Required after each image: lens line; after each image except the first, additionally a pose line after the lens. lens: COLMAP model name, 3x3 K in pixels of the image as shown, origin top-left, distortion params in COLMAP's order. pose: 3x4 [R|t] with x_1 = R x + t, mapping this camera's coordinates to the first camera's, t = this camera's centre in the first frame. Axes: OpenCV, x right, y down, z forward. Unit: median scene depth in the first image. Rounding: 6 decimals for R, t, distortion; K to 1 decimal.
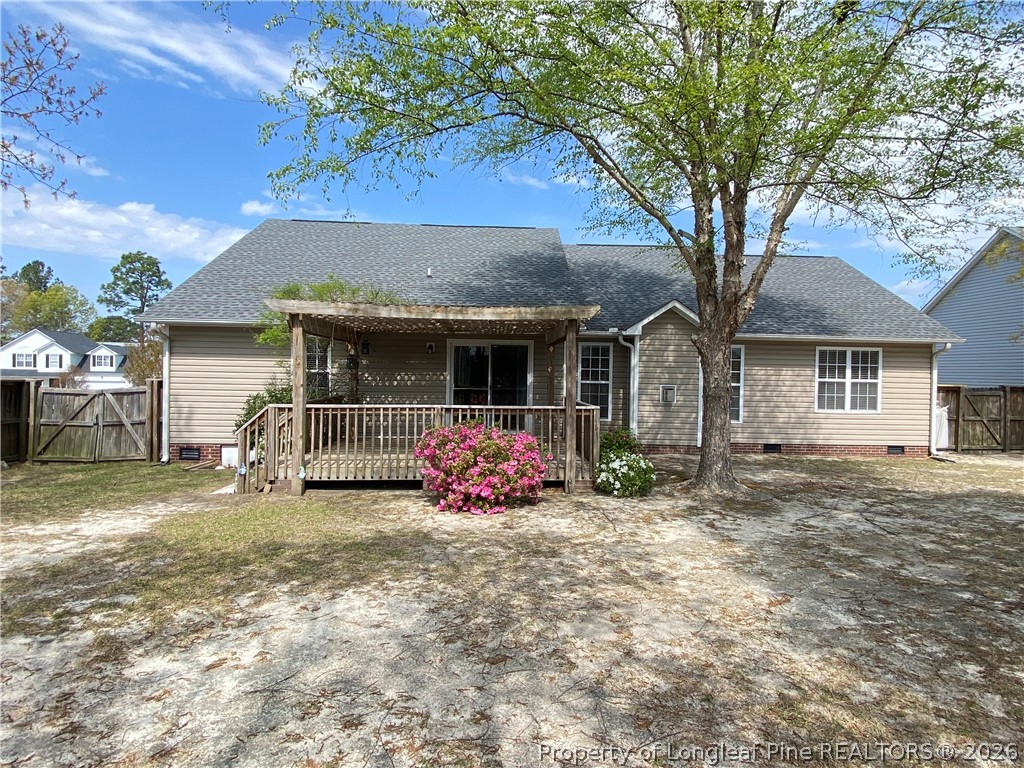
lens RADIAL K [[535.6, 0, 512.0], [0, 535.6, 384.0], [0, 0, 1]] dist [0.000896, 0.000034]
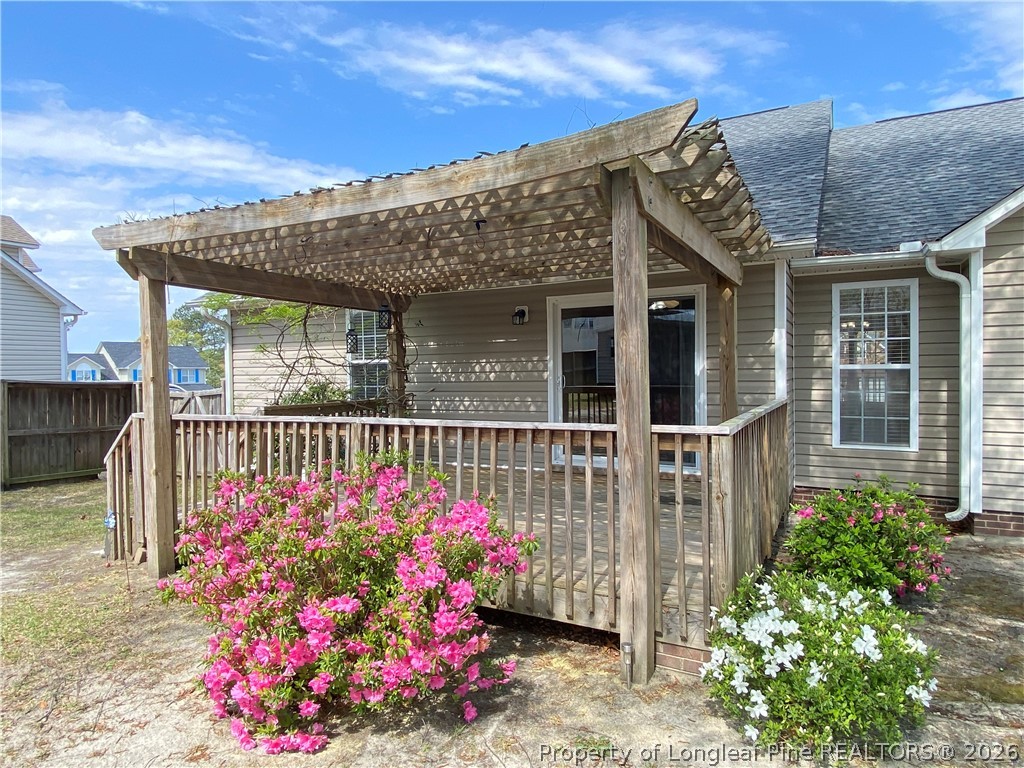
lens RADIAL K [[616.8, 0, 512.0], [0, 616.8, 384.0], [0, 0, 1]] dist [-0.001106, -0.001669]
pose [[0.871056, -0.015497, -0.490938, 0.155314], [0.015418, 0.999872, -0.004205, 0.009726], [0.490941, -0.003906, 0.871184, 0.408415]]
